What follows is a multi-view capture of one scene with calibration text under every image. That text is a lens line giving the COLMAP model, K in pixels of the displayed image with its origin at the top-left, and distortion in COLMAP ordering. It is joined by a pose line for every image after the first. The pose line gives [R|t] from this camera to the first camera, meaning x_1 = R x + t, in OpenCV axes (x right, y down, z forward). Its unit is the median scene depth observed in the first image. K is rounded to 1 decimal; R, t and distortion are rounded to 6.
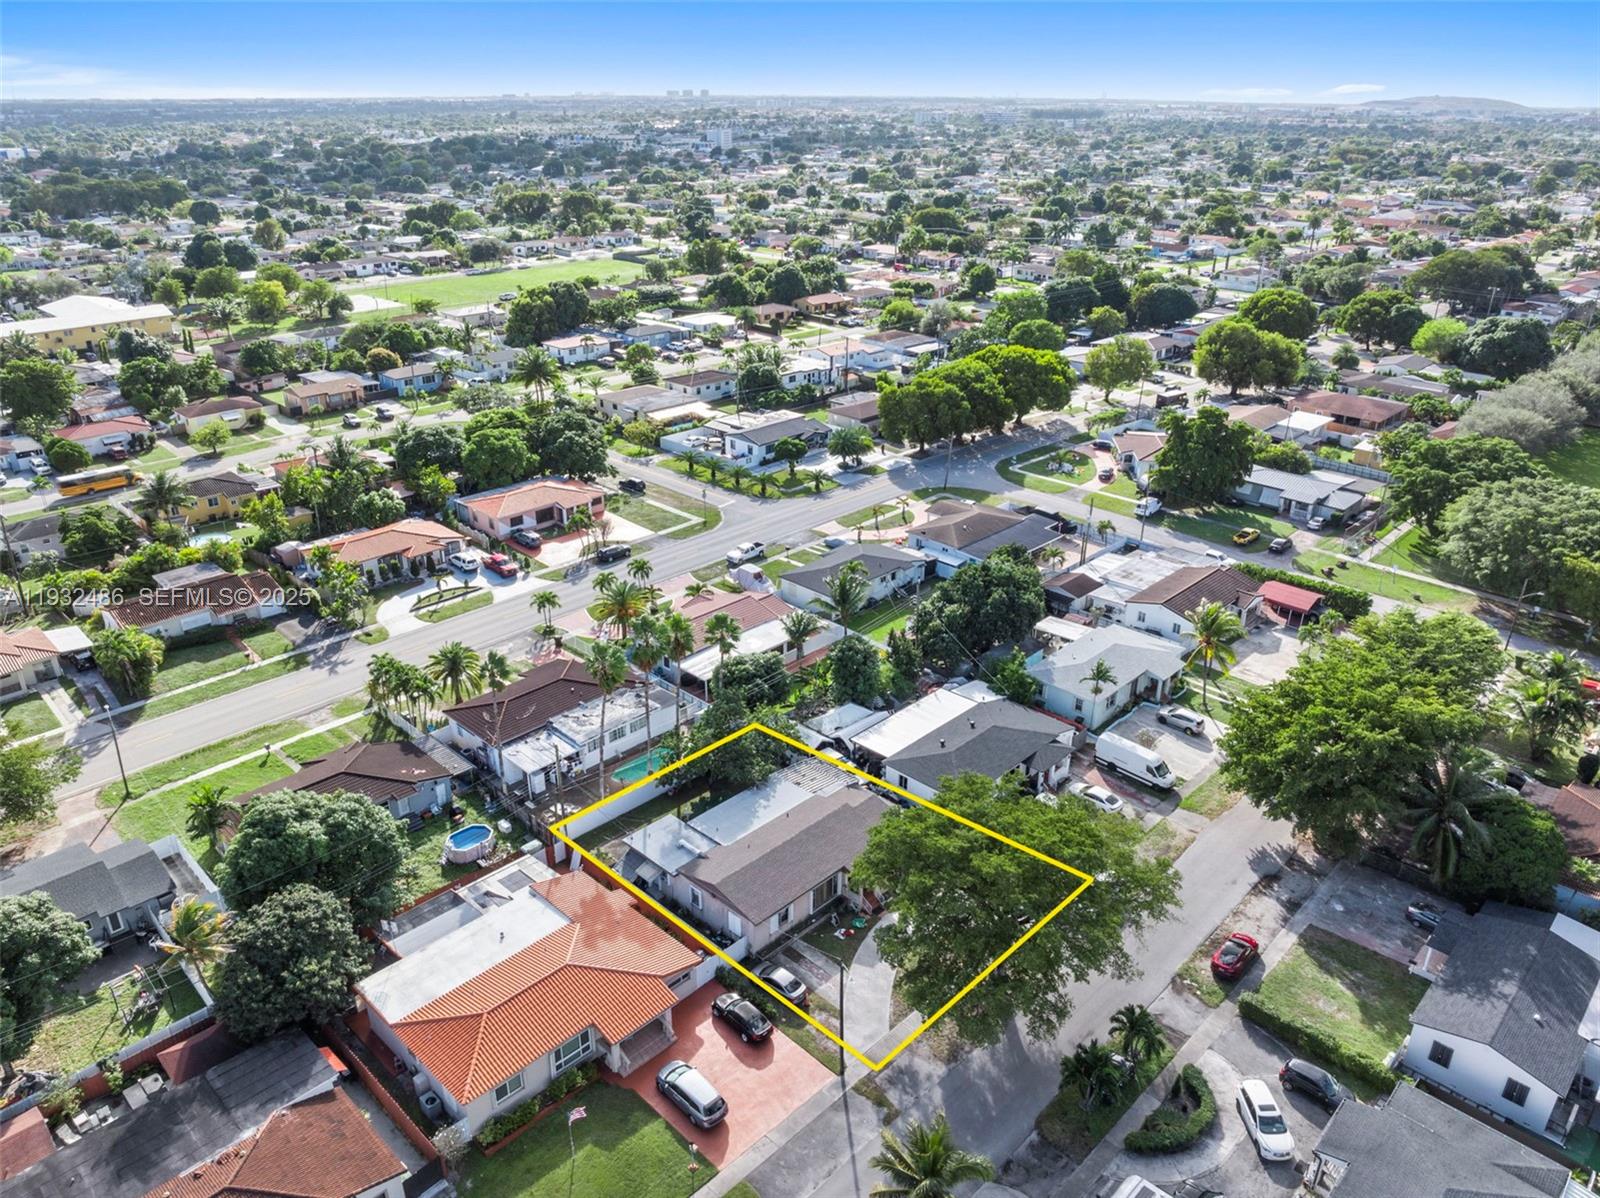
lens RADIAL K [[1117.9, 0, 806.5], [0, 1117.9, 601.6], [0, 0, 1]] dist [-0.039825, 0.002872]
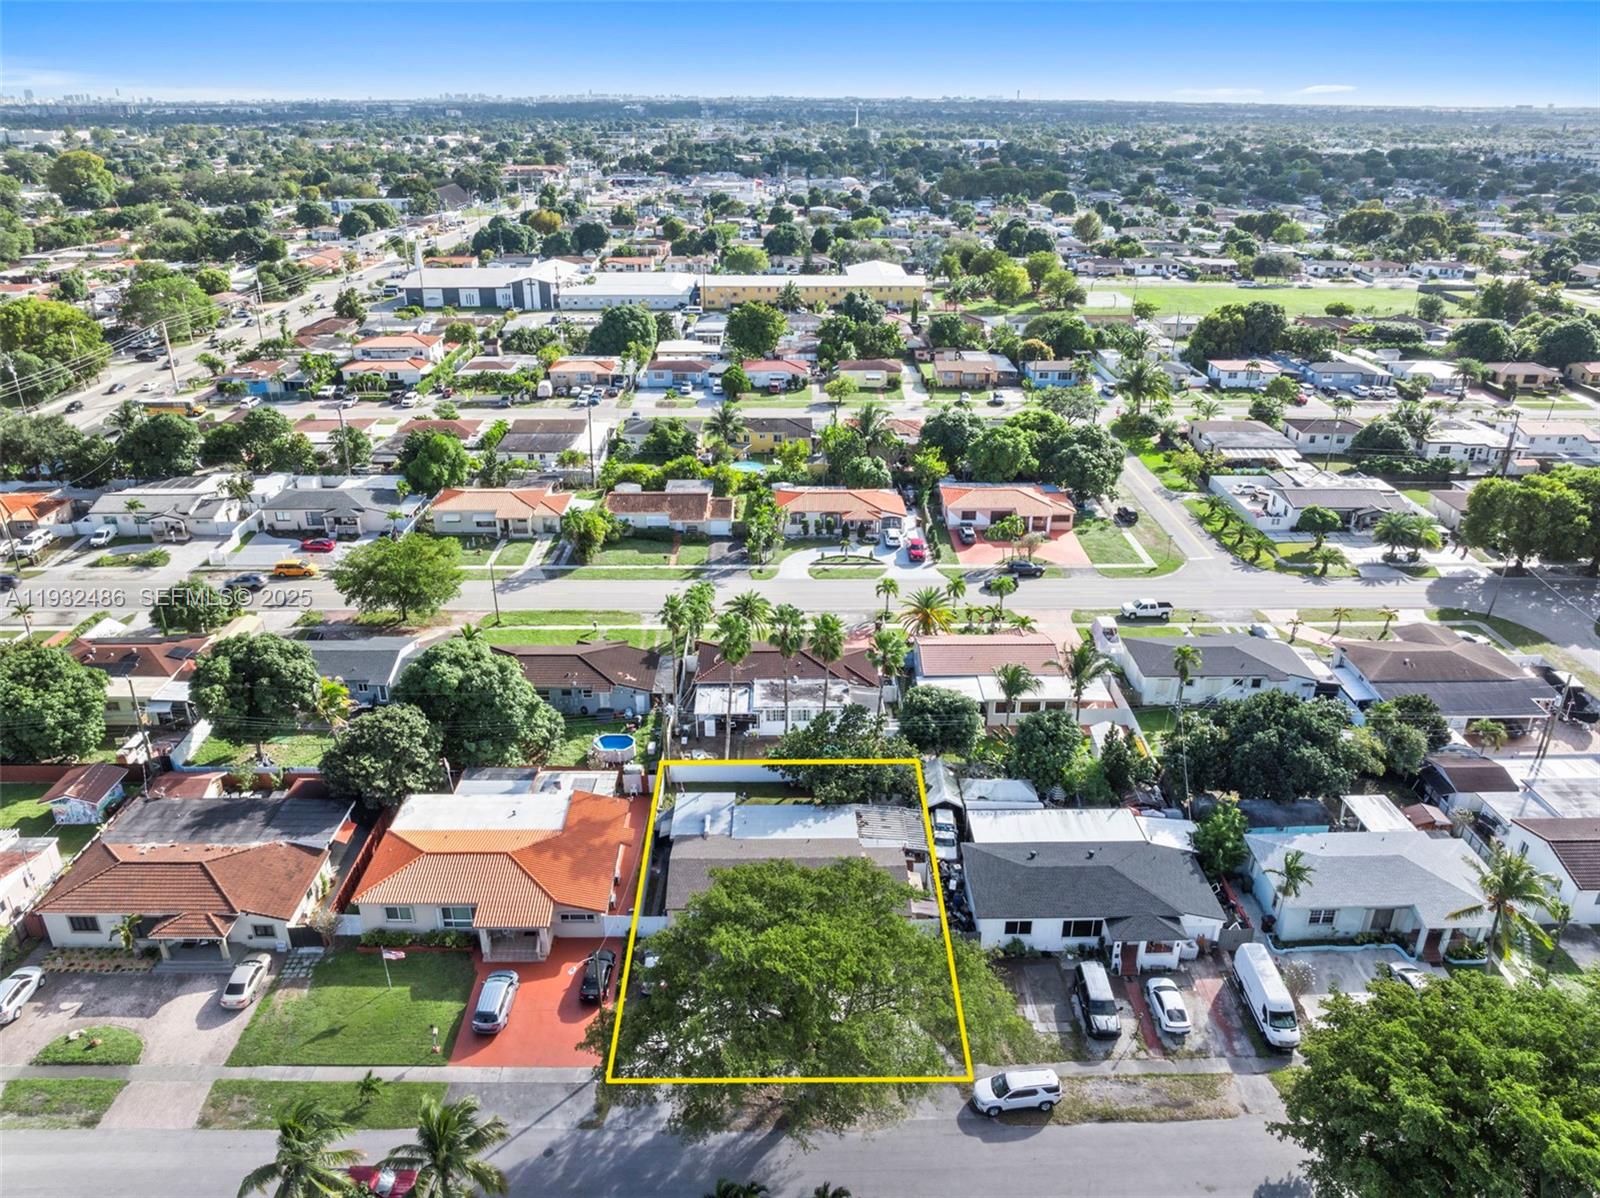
lens RADIAL K [[1117.9, 0, 806.5], [0, 1117.9, 601.6], [0, 0, 1]] dist [-0.039825, 0.002872]
pose [[0.708920, 0.289680, -0.643053, 0.331014], [-0.292814, 0.950353, 0.105305, -0.064958], [0.641632, 0.113642, 0.758547, 0.149663]]
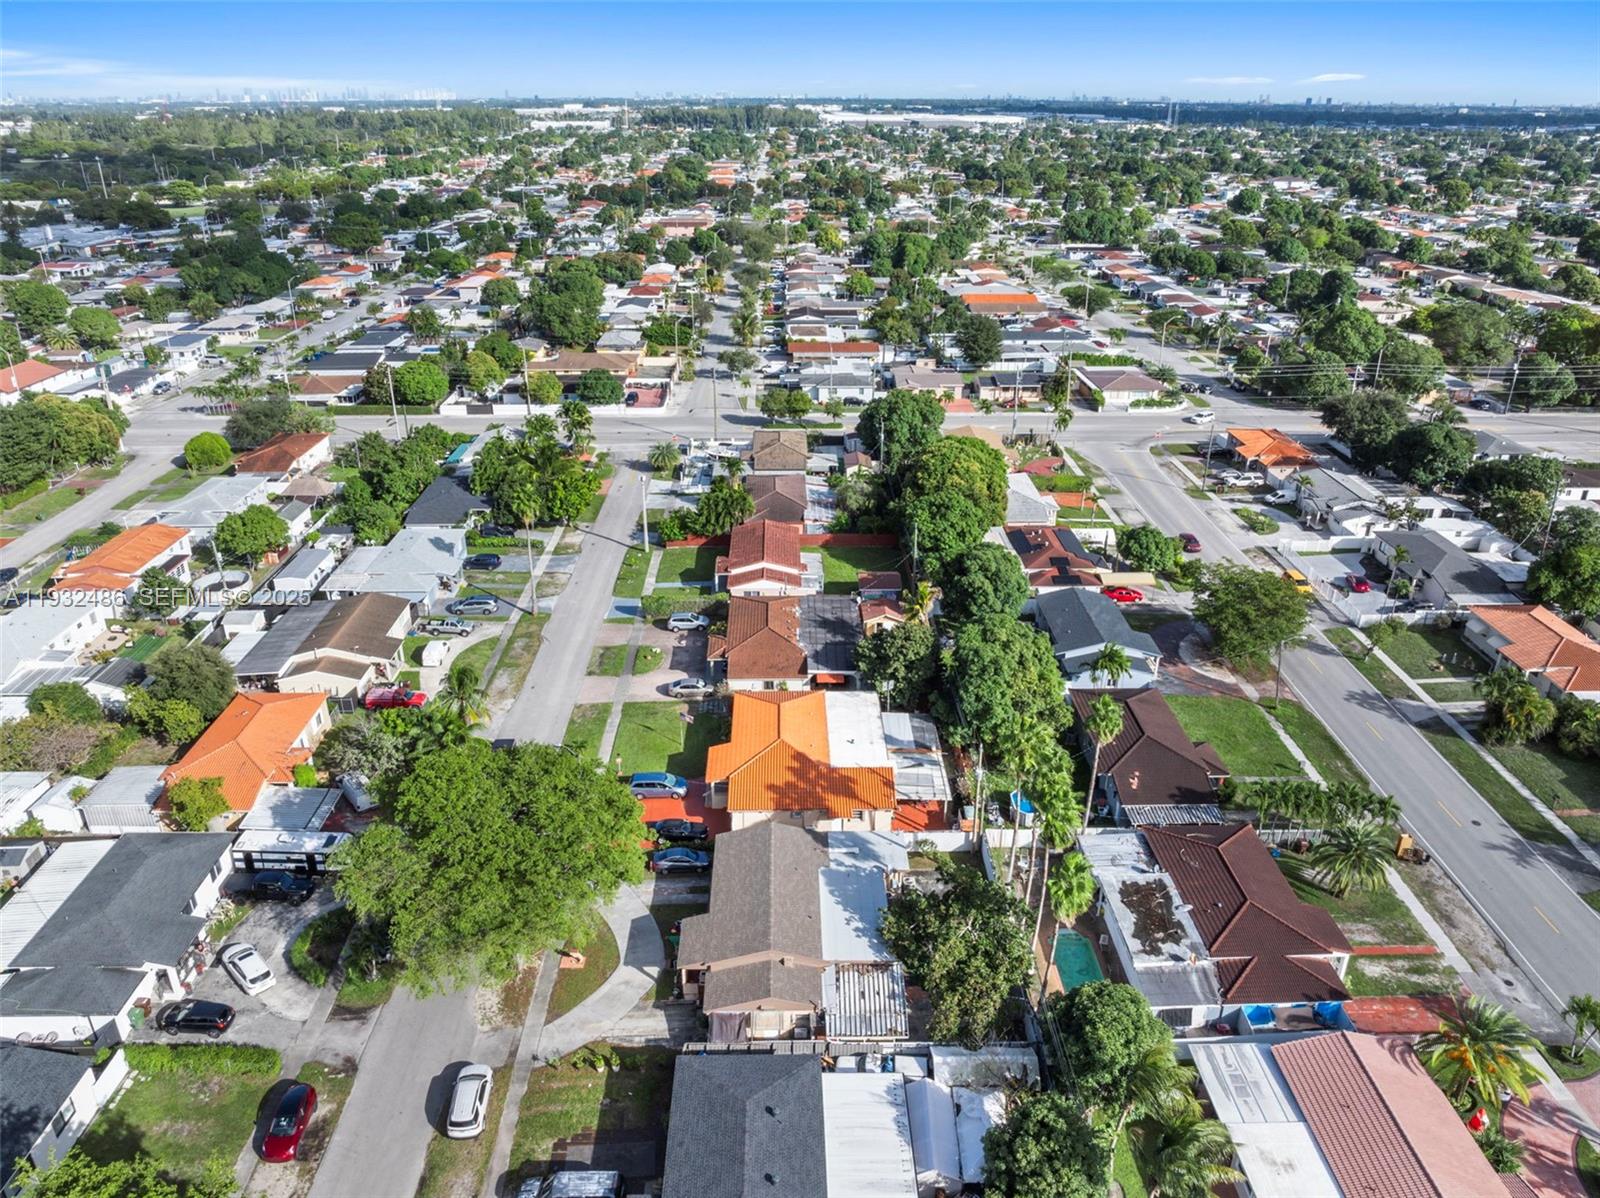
lens RADIAL K [[1117.9, 0, 806.5], [0, 1117.9, 601.6], [0, 0, 1]] dist [-0.039825, 0.002872]
pose [[-0.703086, 0.287952, -0.650195, 0.294621], [-0.300864, 0.708018, 0.638899, -0.329830], [0.644322, 0.644821, -0.411163, 0.731404]]
